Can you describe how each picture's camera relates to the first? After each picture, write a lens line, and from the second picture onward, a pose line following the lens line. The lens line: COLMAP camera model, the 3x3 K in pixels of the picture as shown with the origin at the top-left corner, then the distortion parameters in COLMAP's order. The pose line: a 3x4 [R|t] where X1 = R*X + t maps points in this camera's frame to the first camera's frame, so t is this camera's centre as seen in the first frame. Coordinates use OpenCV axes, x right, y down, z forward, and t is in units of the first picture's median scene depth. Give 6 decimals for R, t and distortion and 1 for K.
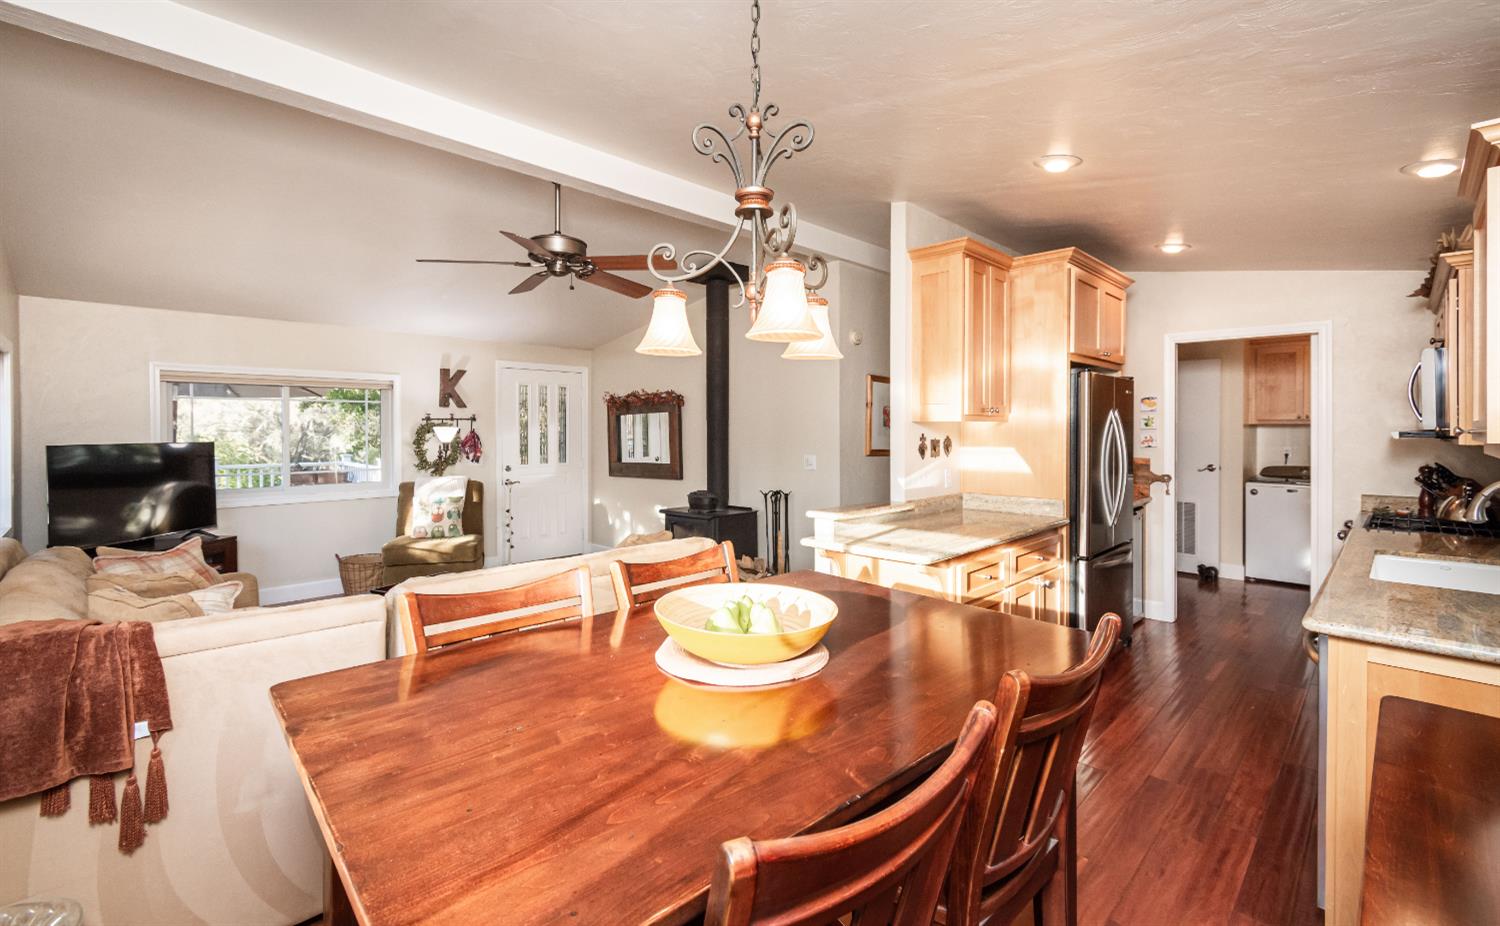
lens RADIAL K [[654.8, 0, 748.7], [0, 654.8, 434.2], [0, 0, 1]] dist [0.003231, -0.000225]
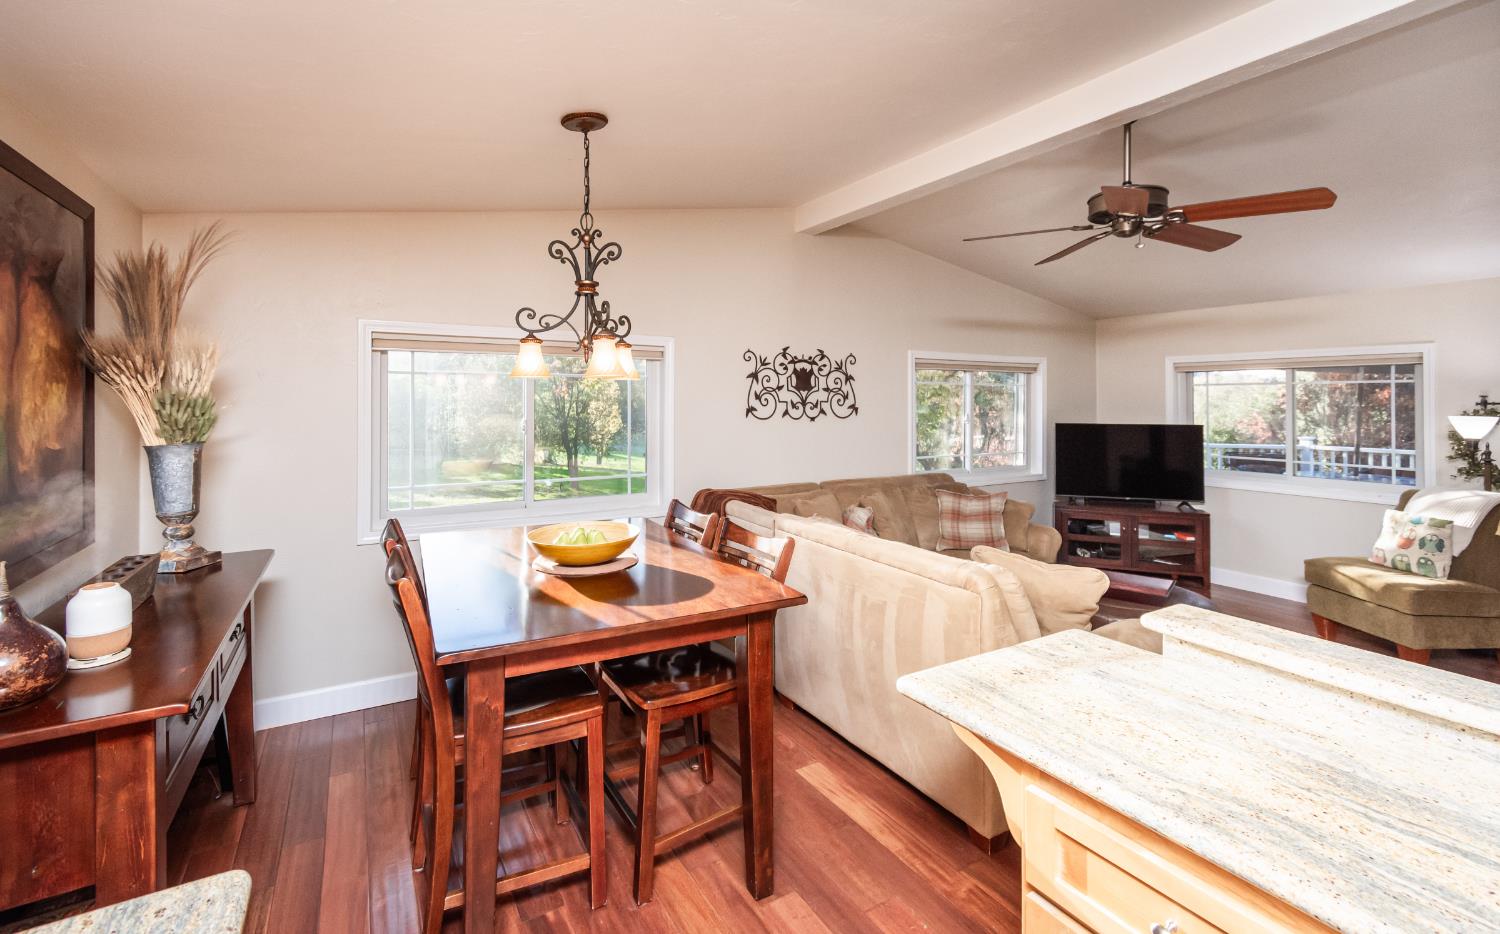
lens RADIAL K [[653.6, 0, 745.1], [0, 653.6, 396.0], [0, 0, 1]] dist [0.005158, -0.000547]
pose [[-0.249238, -0.006498, -0.968421, 0.412798], [-0.010754, 0.999934, -0.003942, -0.023232], [0.968383, 0.009432, -0.249291, 0.497824]]
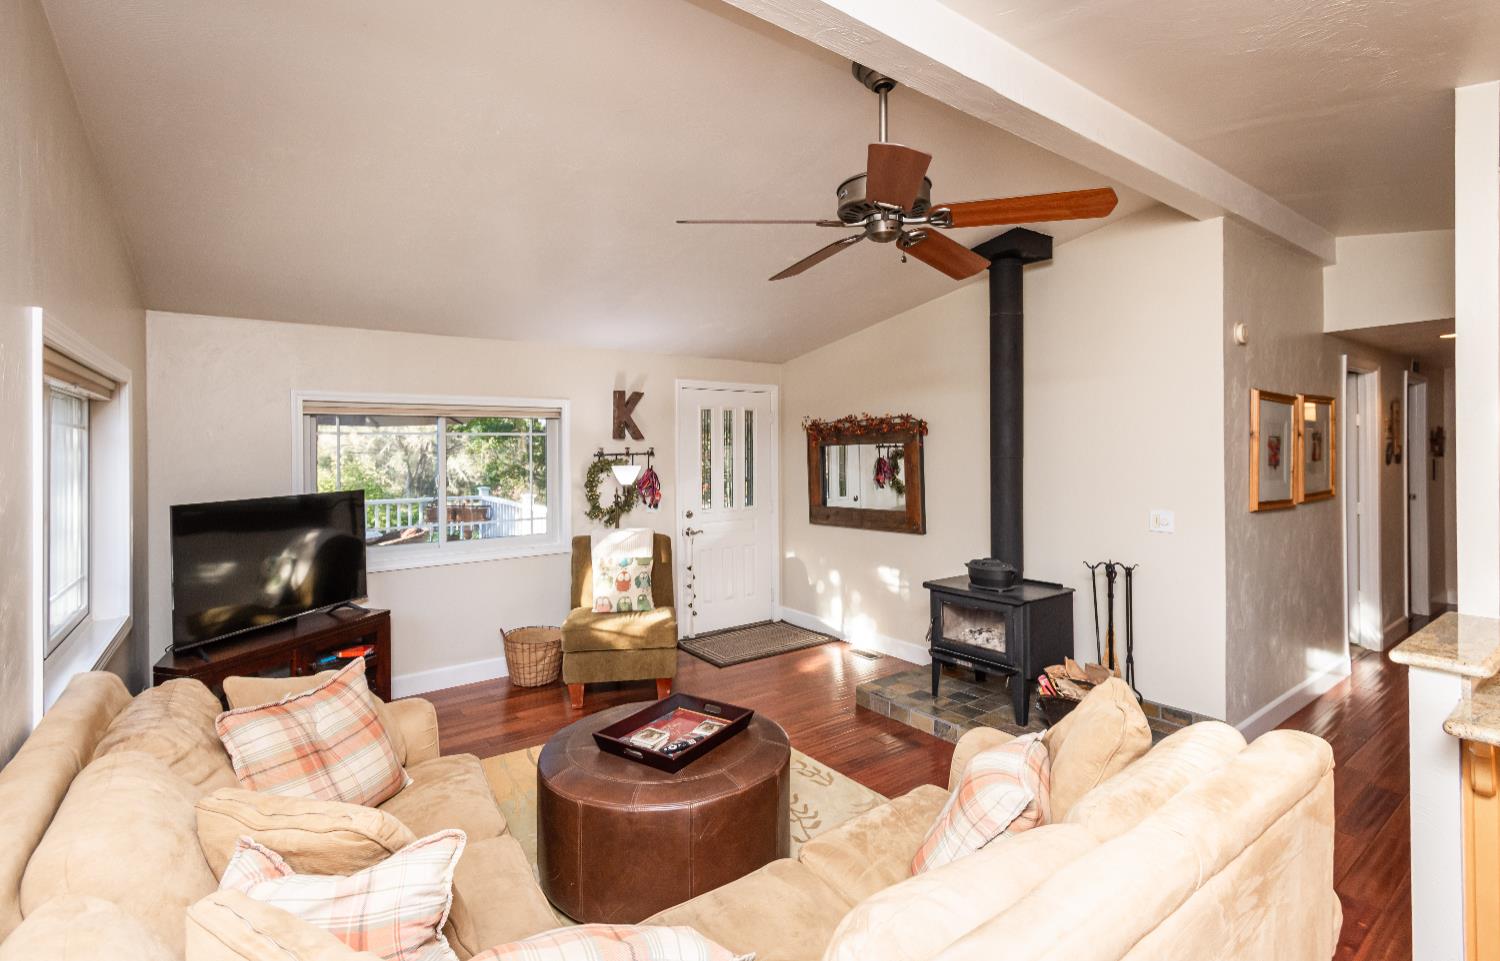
lens RADIAL K [[689.0, 0, 751.4], [0, 689.0, 446.5], [0, 0, 1]] dist [-0.004015, -0.000135]
pose [[0.989278, -0.005854, -0.145929, -0.215485], [0.004703, 0.999955, -0.008226, -0.029376], [0.145971, 0.007452, 0.989261, 0.230625]]
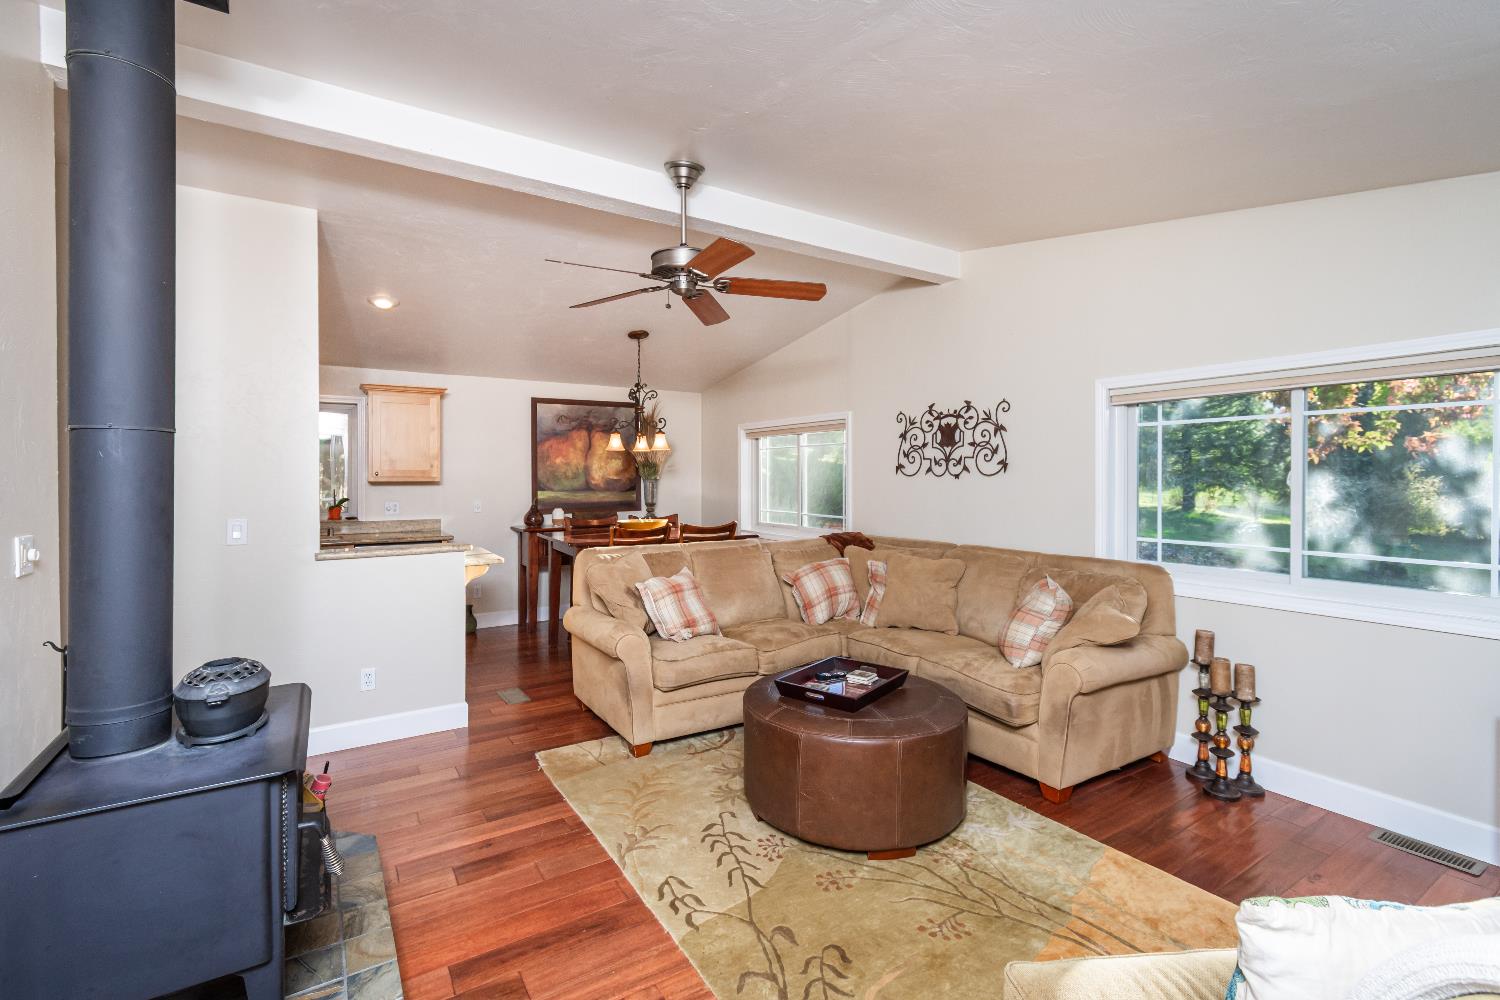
lens RADIAL K [[667.0, 0, 746.0], [0, 667.0, 482.8], [0, 0, 1]] dist [0.001189, -0.000054]
pose [[-0.975758, -0.001240, 0.218849, -0.380657], [0.002771, 0.999834, 0.018020, -0.004663], [-0.218835, 0.018189, -0.975592, 1.241353]]
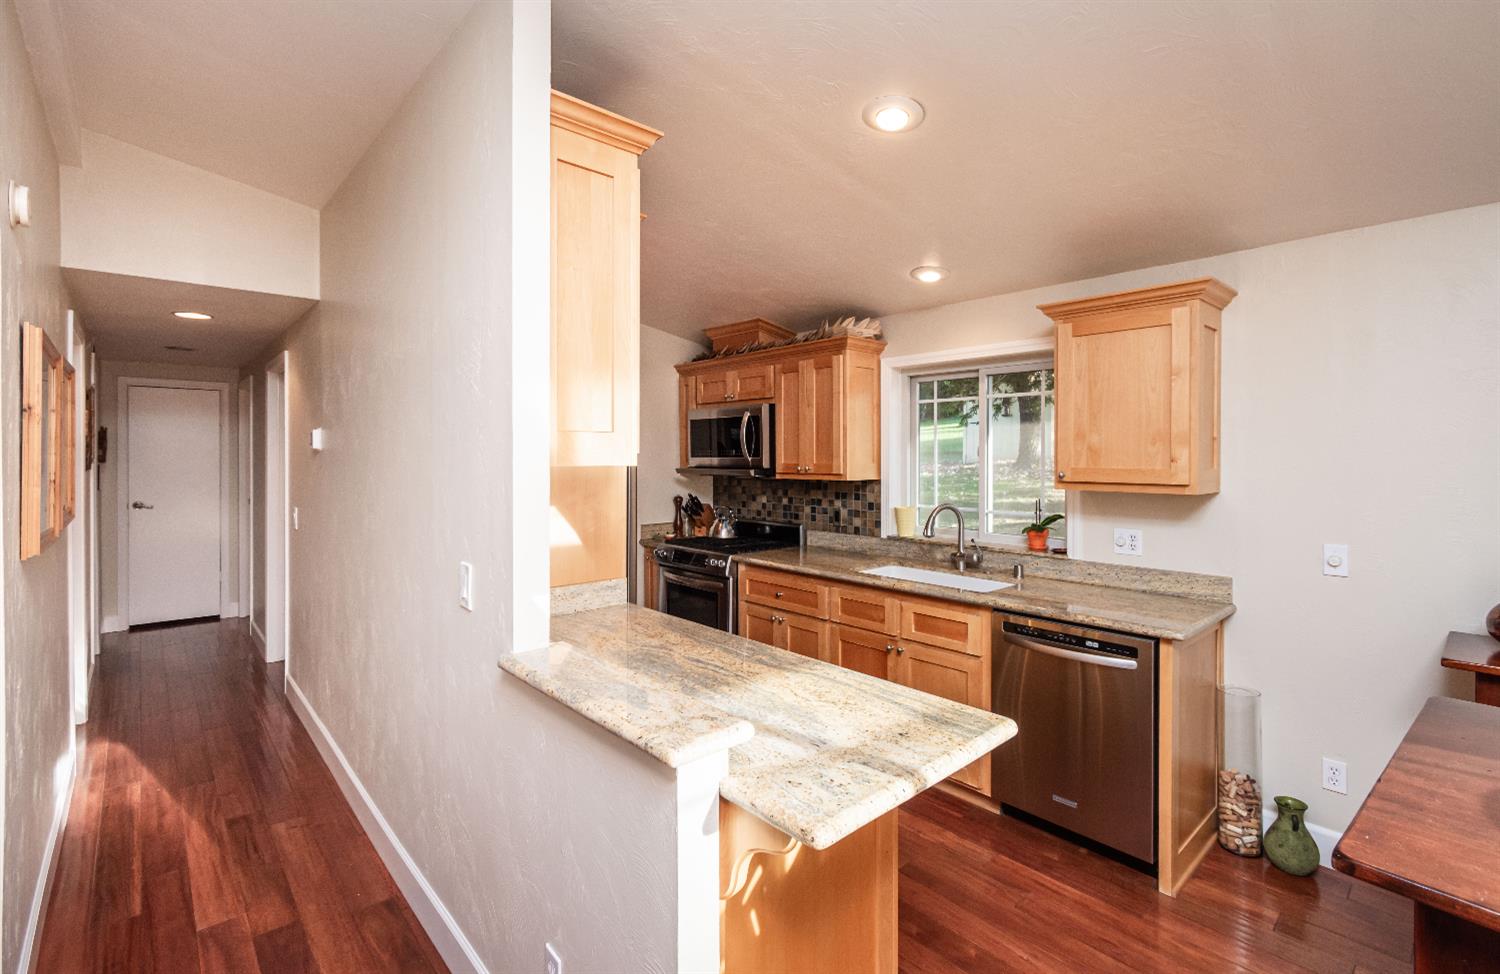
lens RADIAL K [[669.7, 0, 749.0], [0, 669.7, 457.8], [0, 0, 1]] dist [-0.000989, -0.000010]
pose [[0.050241, -0.002966, 0.998733, -0.149351], [0.006722, 0.999974, 0.002631, -0.018554], [-0.998715, 0.006581, 0.050259, 0.588430]]
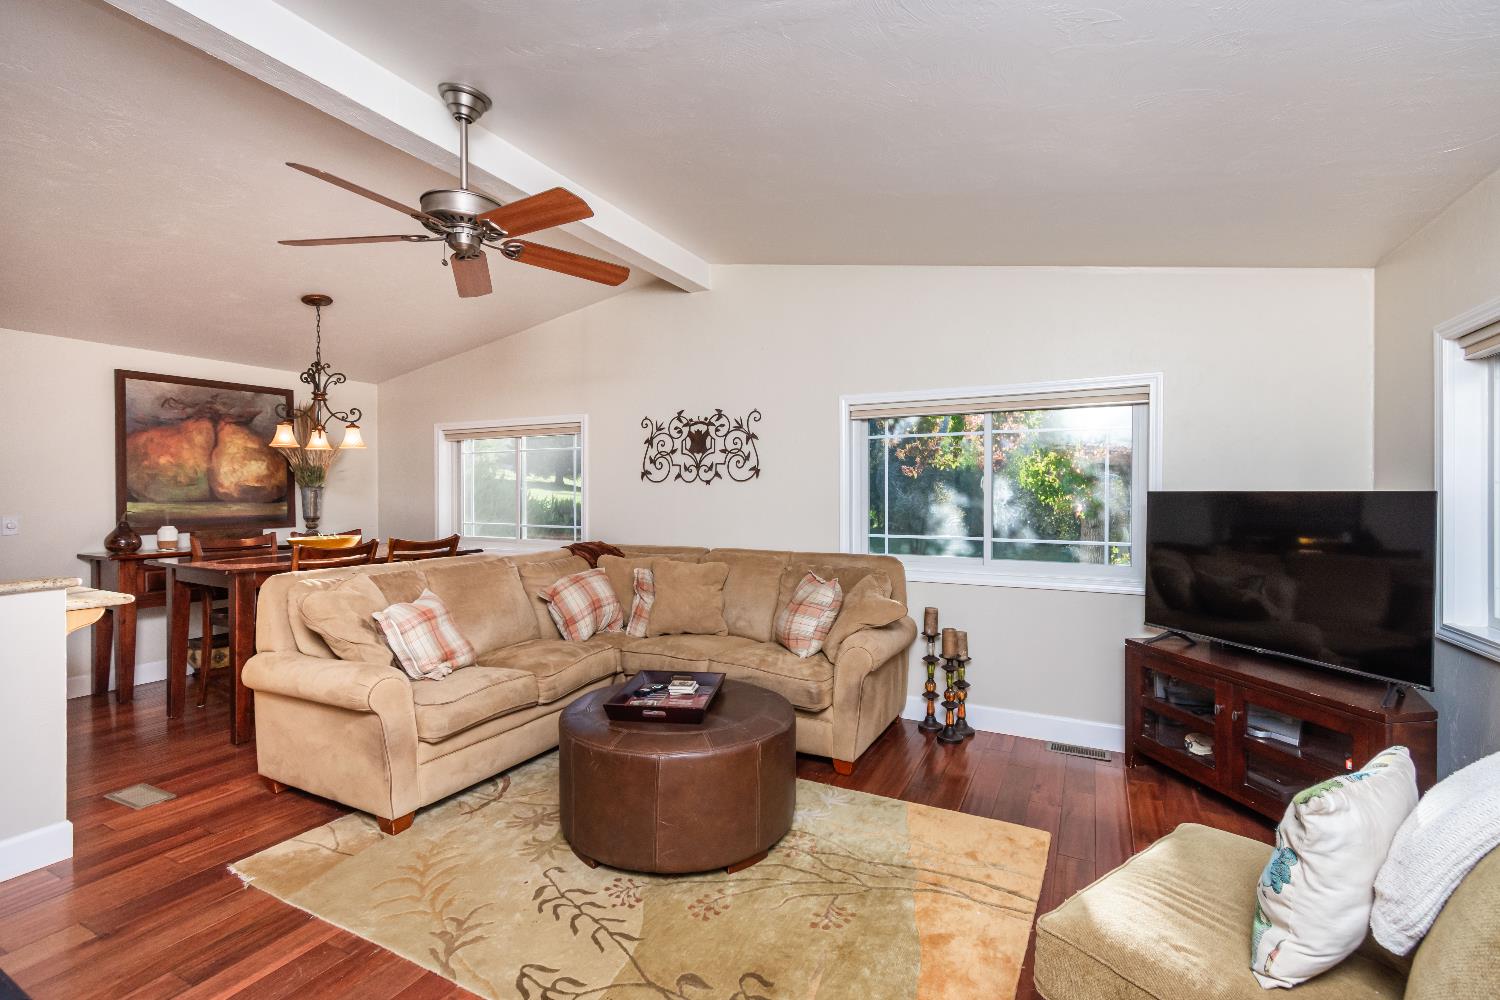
lens RADIAL K [[662.7, 0, 746.0], [0, 662.7, 497.6], [0, 0, 1]] dist [0.002259, -0.000278]
pose [[-0.952793, 0.002163, -0.303613, -0.243544], [-0.002954, 0.999861, 0.016393, 0.008745], [0.303606, 0.016516, -0.952654, 1.194223]]
